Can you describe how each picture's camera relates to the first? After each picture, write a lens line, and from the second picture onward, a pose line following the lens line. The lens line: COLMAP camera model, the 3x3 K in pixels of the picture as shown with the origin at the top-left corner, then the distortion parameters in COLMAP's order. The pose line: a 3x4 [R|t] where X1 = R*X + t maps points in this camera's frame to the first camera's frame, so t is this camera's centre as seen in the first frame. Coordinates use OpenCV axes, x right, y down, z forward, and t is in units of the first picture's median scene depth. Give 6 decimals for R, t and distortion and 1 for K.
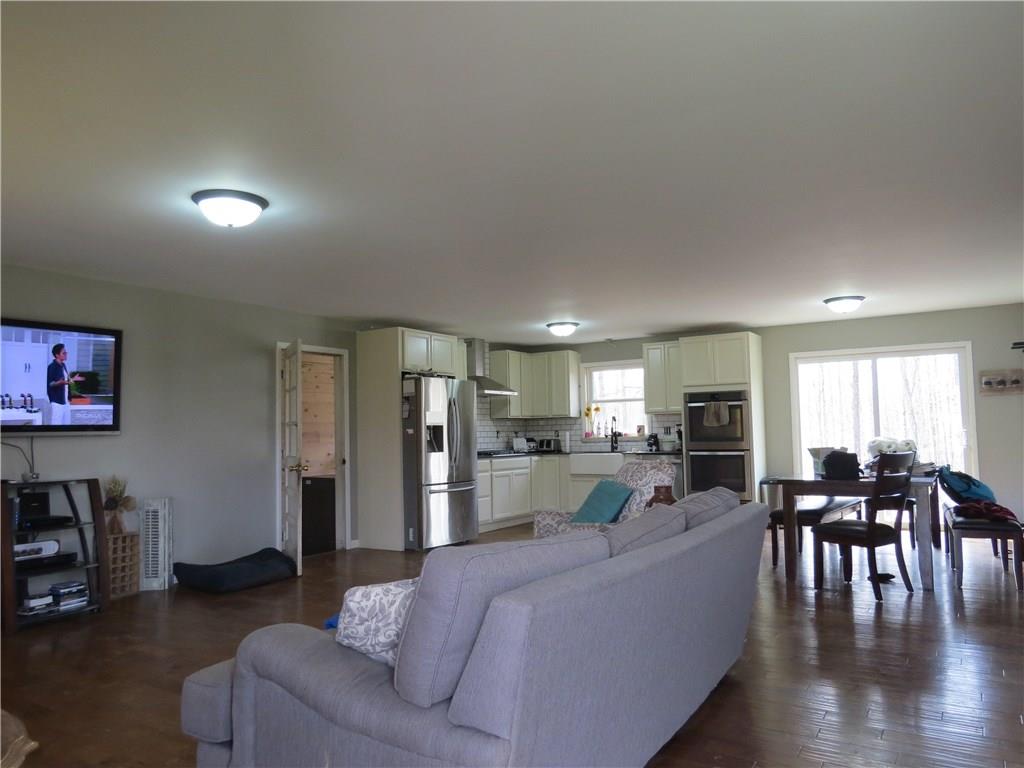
lens RADIAL K [[725.0, 0, 512.0], [0, 725.0, 384.0], [0, 0, 1]] dist [-0.030505, -0.000515]
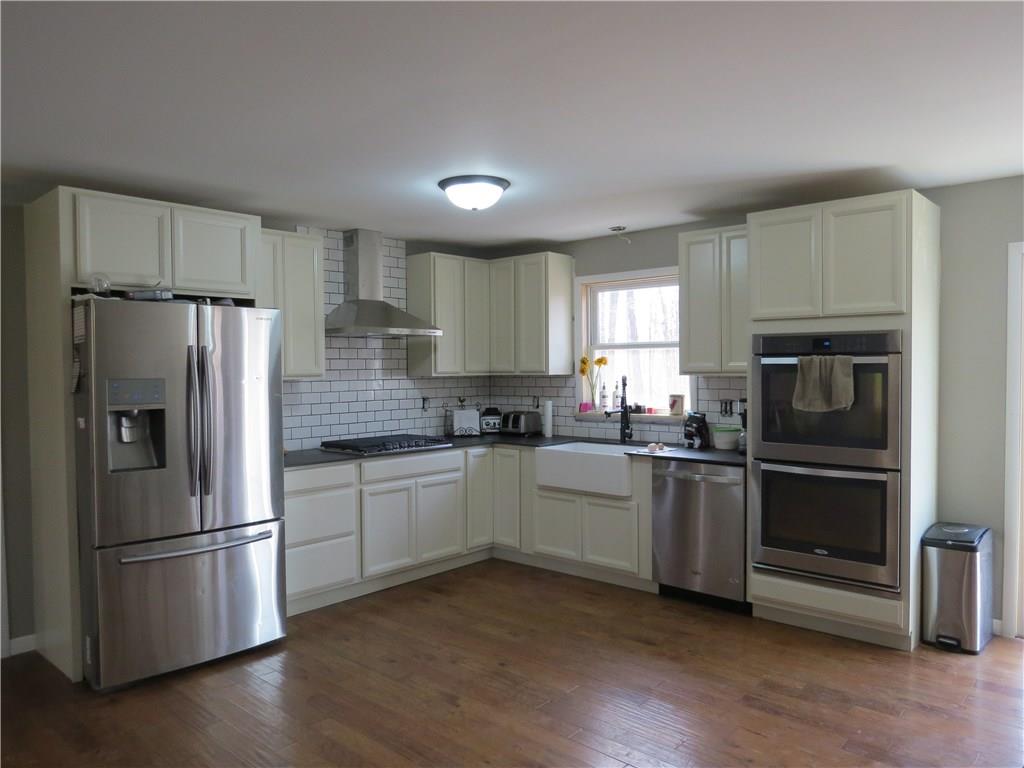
lens RADIAL K [[725.0, 0, 512.0], [0, 725.0, 384.0], [0, 0, 1]] dist [-0.030505, -0.000515]
pose [[0.986492, 0.015317, -0.163094, 0.145177], [0.000389, 0.995397, 0.095834, -0.000288], [0.163811, -0.094602, 0.981945, 0.468401]]
